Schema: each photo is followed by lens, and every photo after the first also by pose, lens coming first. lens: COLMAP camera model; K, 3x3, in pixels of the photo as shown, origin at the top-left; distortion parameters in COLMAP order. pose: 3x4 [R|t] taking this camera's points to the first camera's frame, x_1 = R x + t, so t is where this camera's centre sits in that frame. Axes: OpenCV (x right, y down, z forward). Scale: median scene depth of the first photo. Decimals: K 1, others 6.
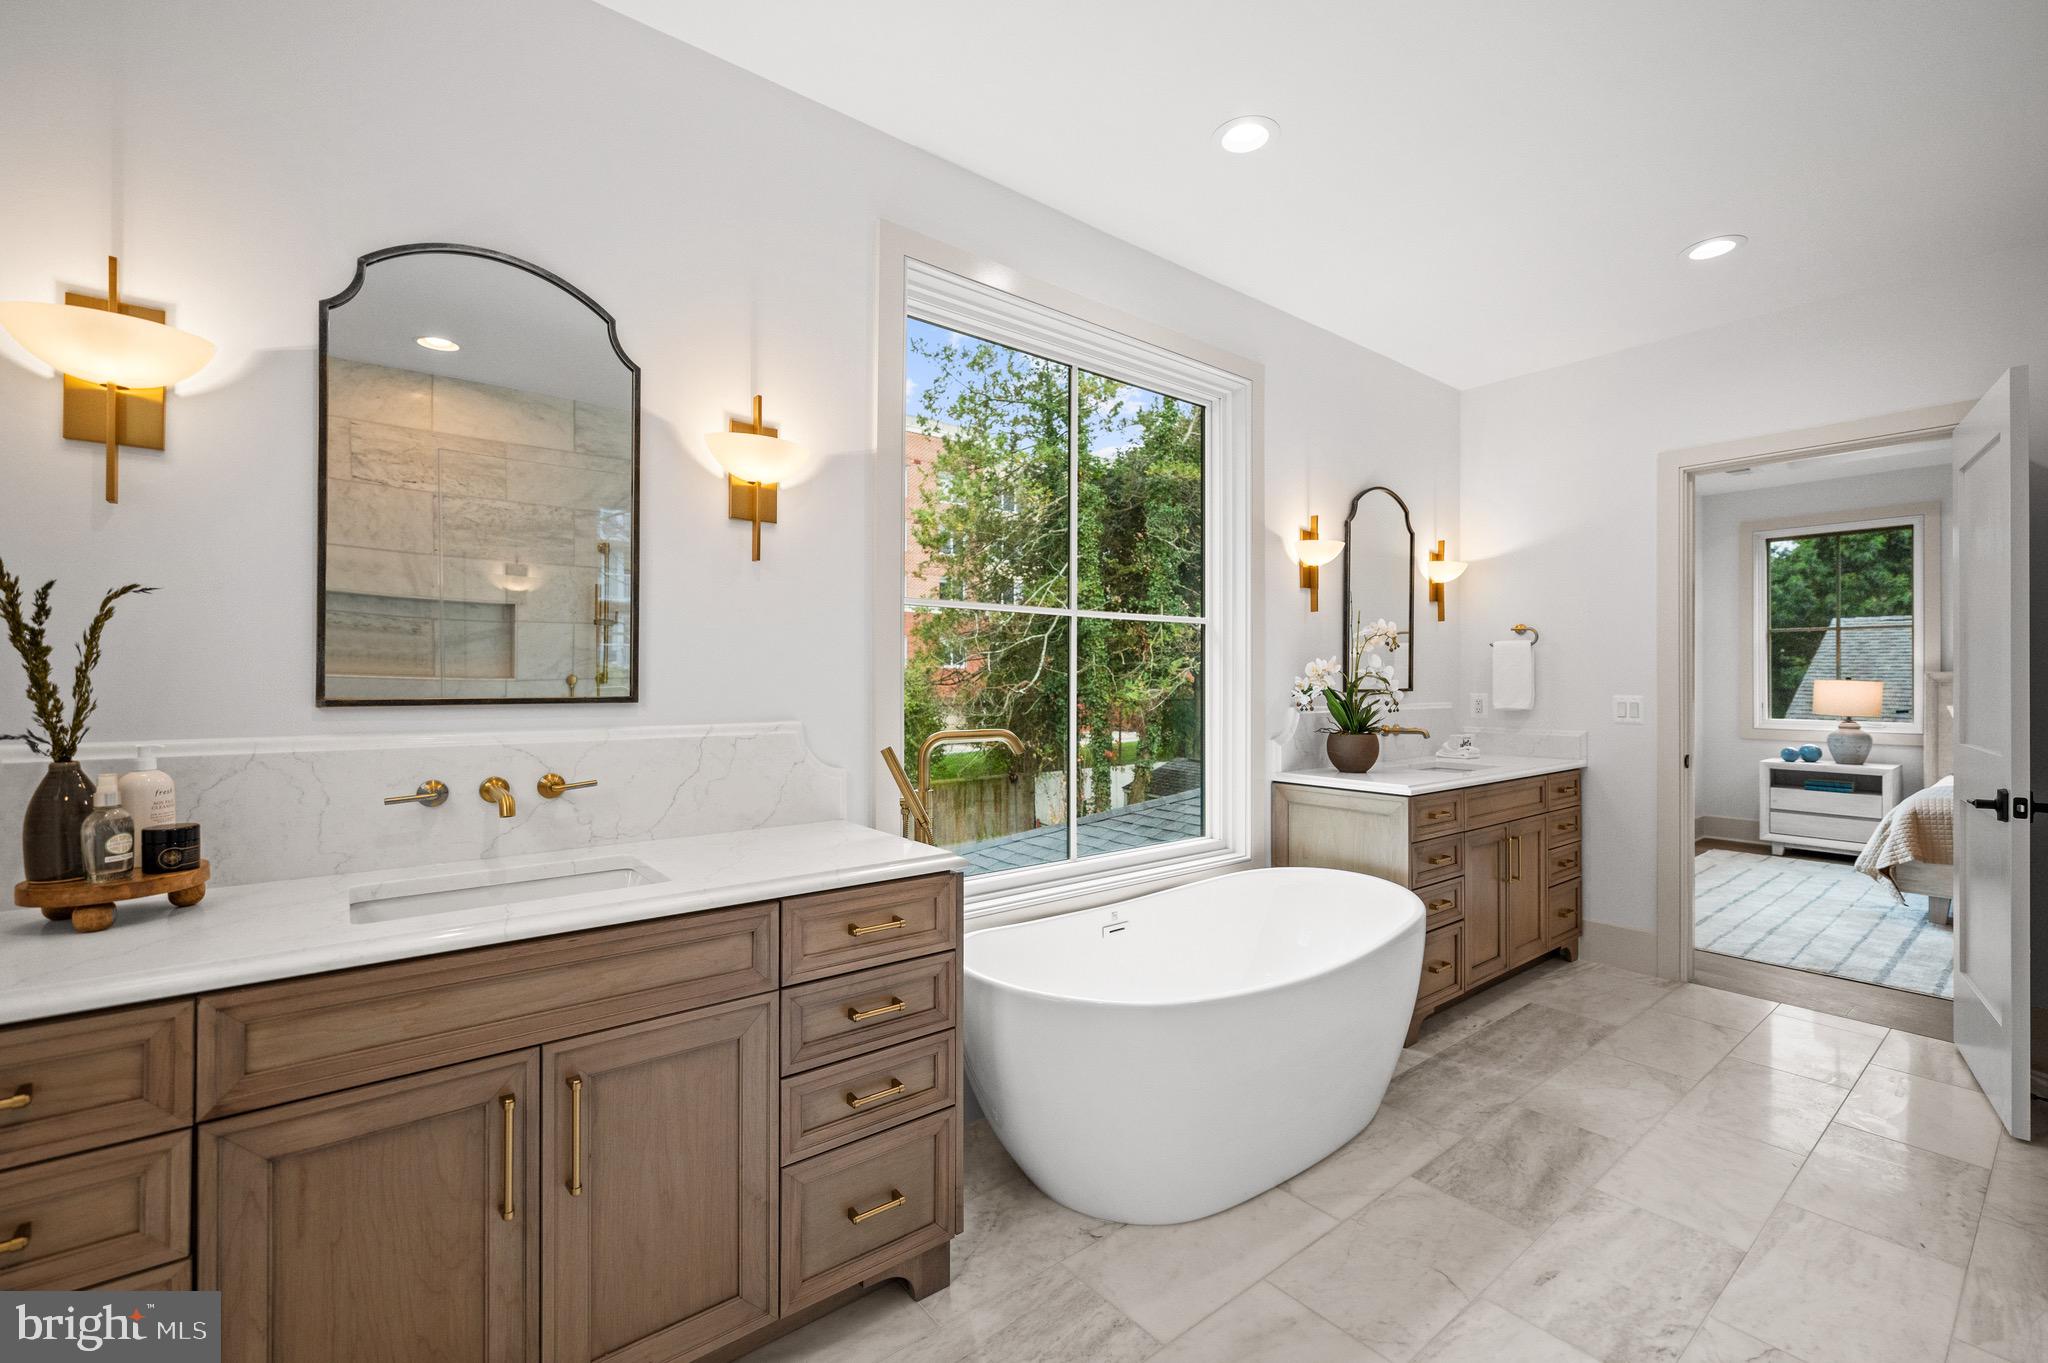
lens RADIAL K [[874.8, 0, 1022.5], [0, 874.8, 674.4], [0, 0, 1]] dist [-0.000673, -0.000161]
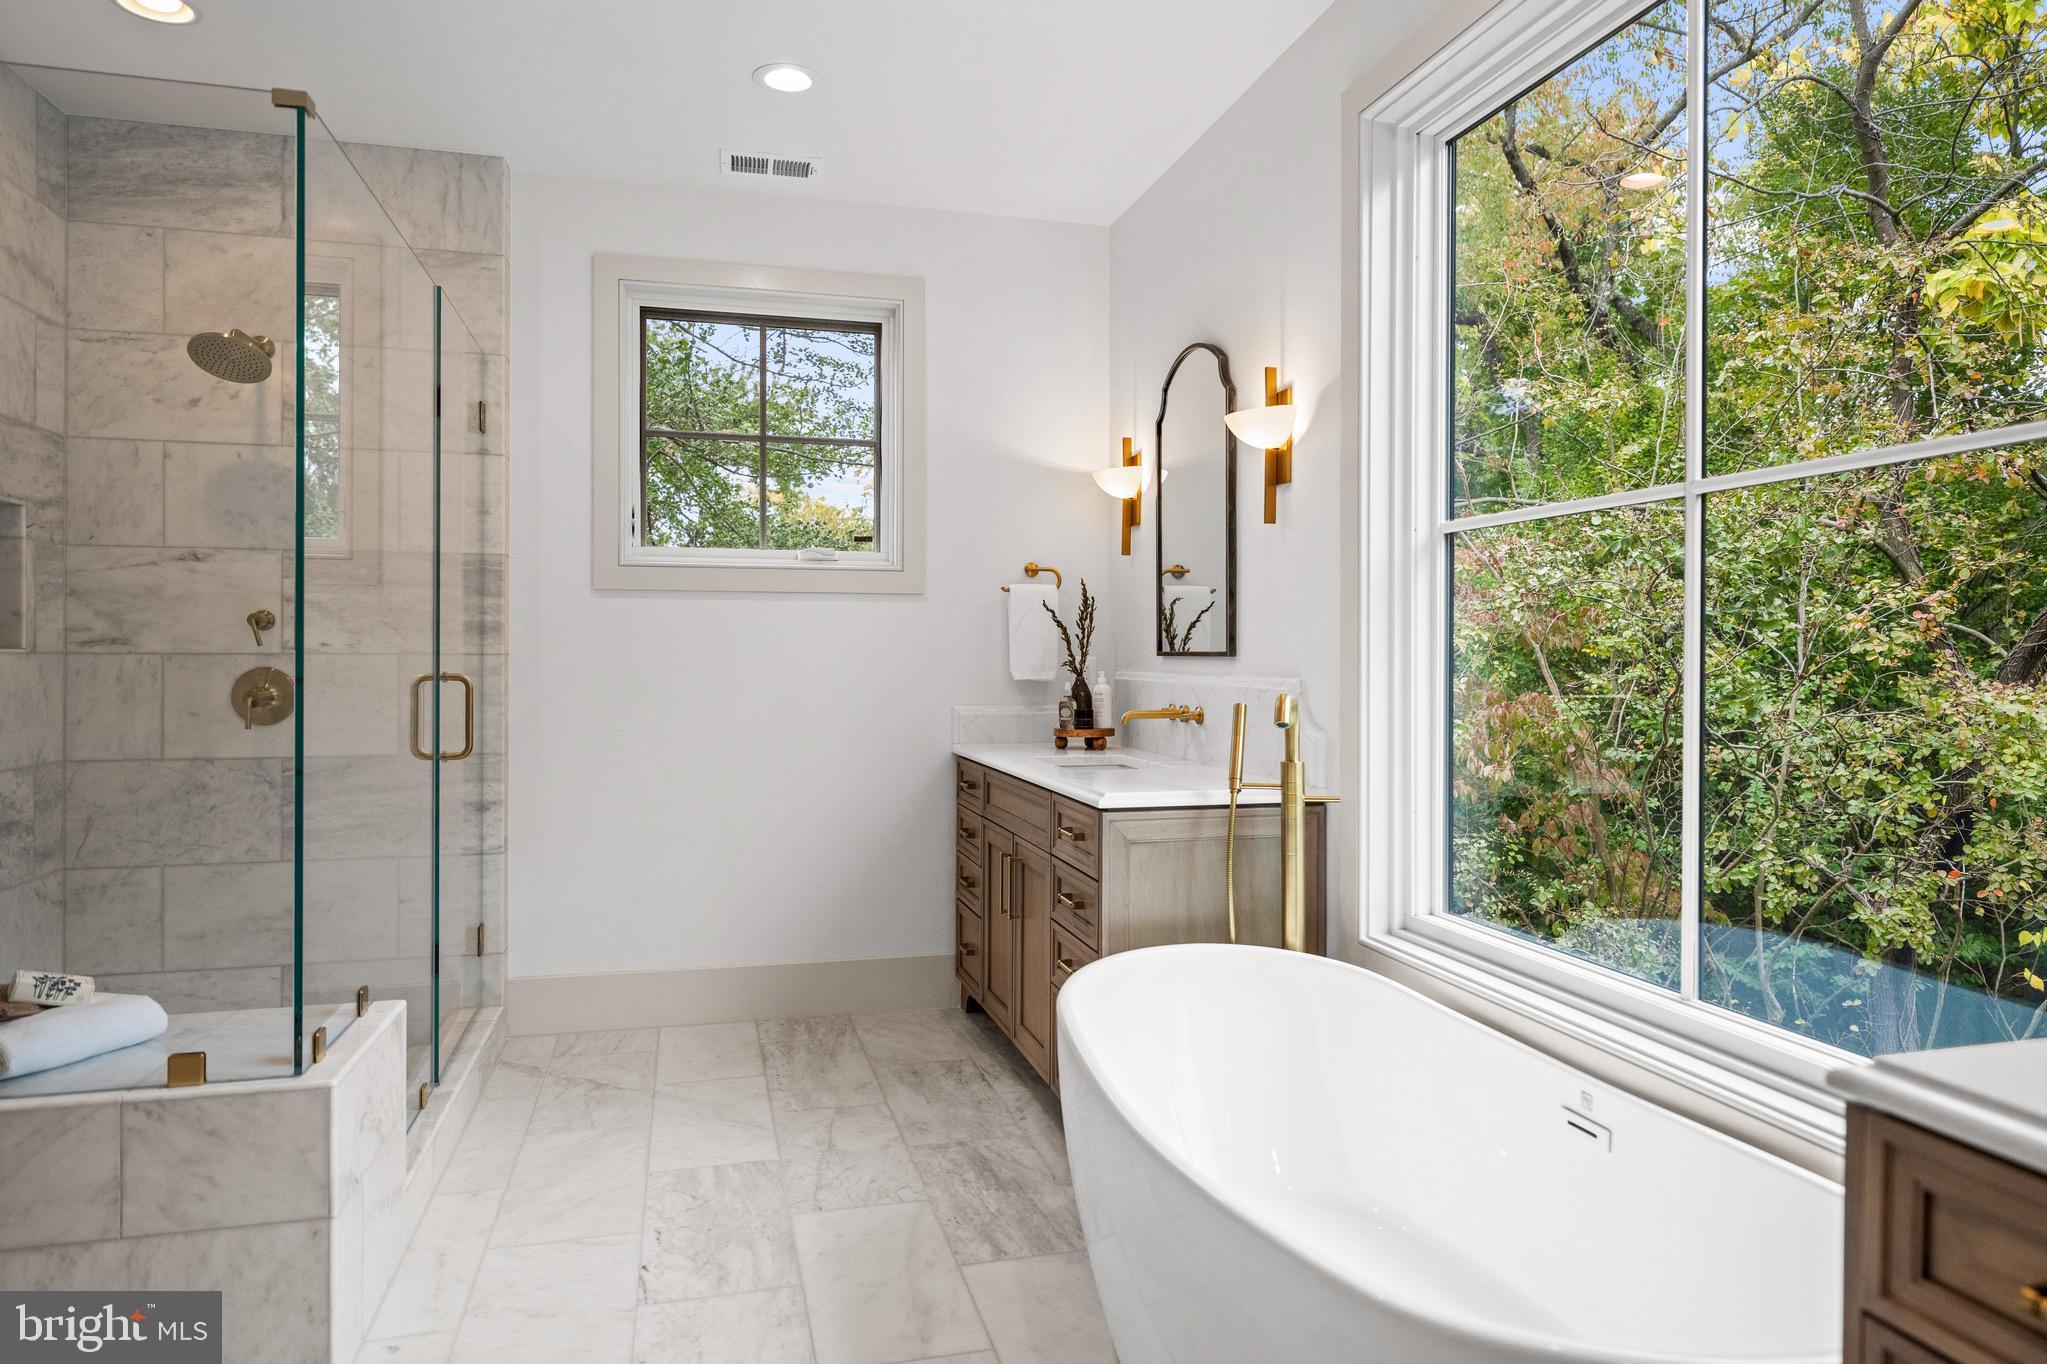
lens RADIAL K [[1255.6, 0, 1022.5], [0, 1255.6, 675.8], [0, 0, 1]] dist [-0.001784, -0.000053]
pose [[-0.407507, 0.012790, -0.913113, 1.313776], [-0.001871, 0.999888, 0.014840, 0.034704], [0.913200, 0.007756, -0.407437, 1.474149]]
